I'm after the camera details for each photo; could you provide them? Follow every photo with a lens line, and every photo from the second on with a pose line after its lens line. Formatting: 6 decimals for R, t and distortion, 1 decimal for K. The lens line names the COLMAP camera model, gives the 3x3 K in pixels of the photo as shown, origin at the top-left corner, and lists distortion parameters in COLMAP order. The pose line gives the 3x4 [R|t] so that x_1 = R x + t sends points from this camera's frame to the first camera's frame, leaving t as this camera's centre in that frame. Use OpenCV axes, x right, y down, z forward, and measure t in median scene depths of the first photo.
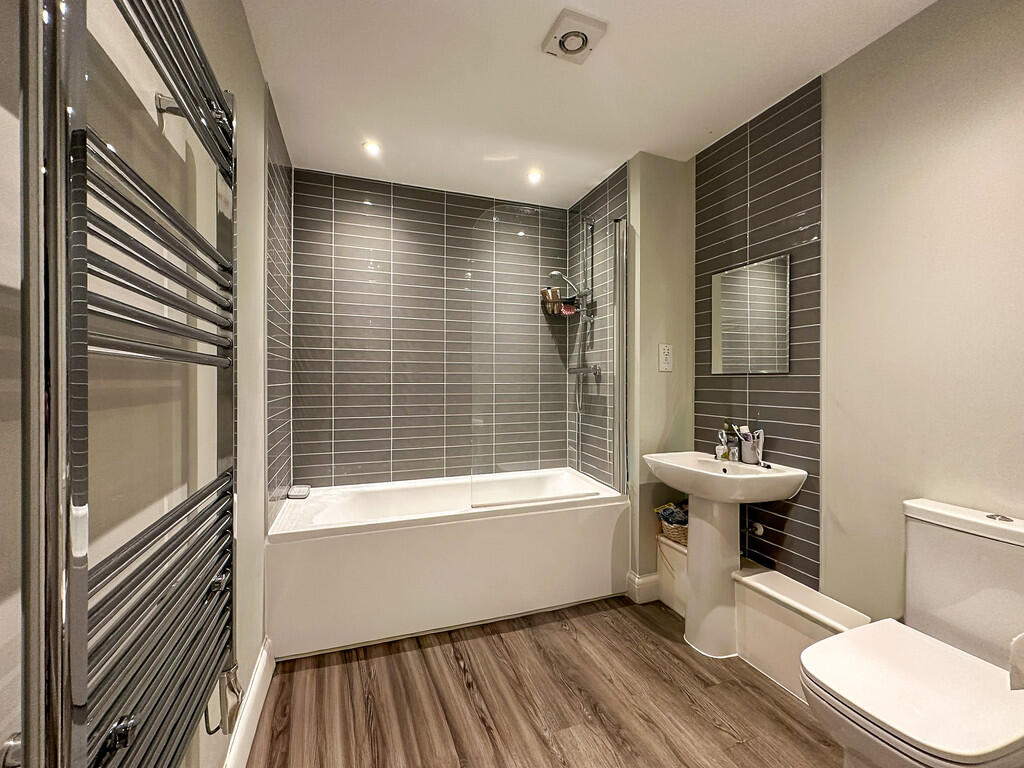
lens RADIAL K [[423.9, 0, 495.4], [0, 423.9, 373.5], [0, 0, 1]] dist [-0.000414, 0.000080]
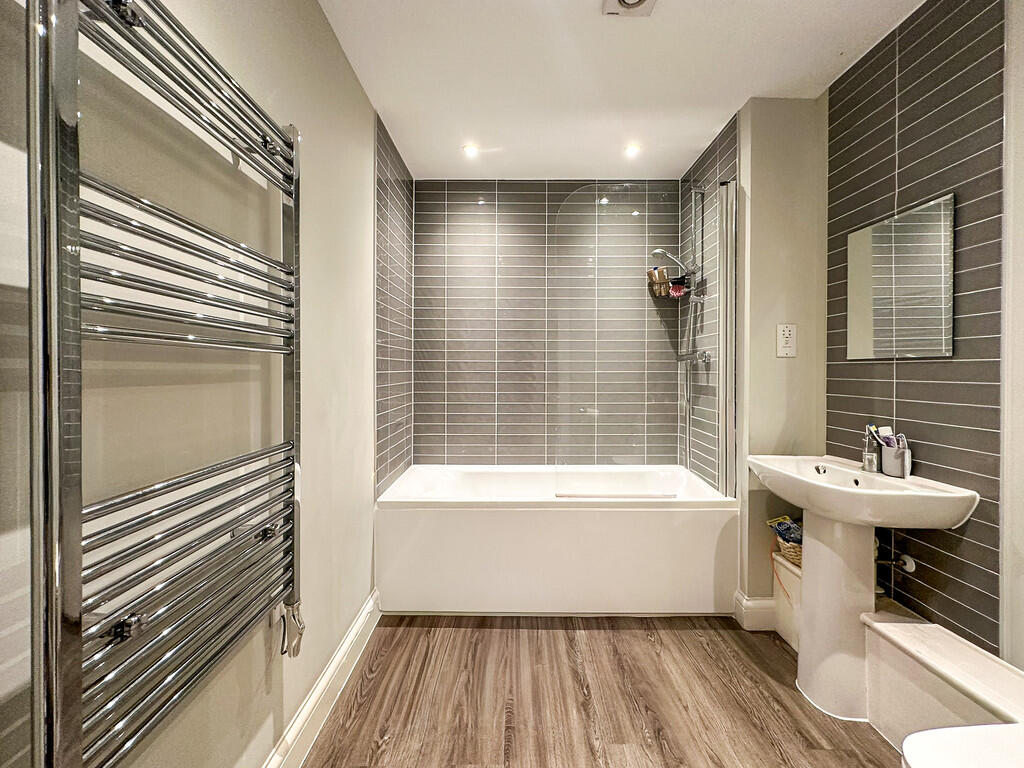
lens RADIAL K [[419.1, 0, 509.1], [0, 419.1, 366.1], [0, 0, 1]] dist [-0.000018, 0.000071]
pose [[0.938940, -0.001176, -0.344078, 0.179464], [0.002541, 0.999991, 0.003516, 0.008304], [0.344071, -0.004176, 0.938934, 0.046471]]
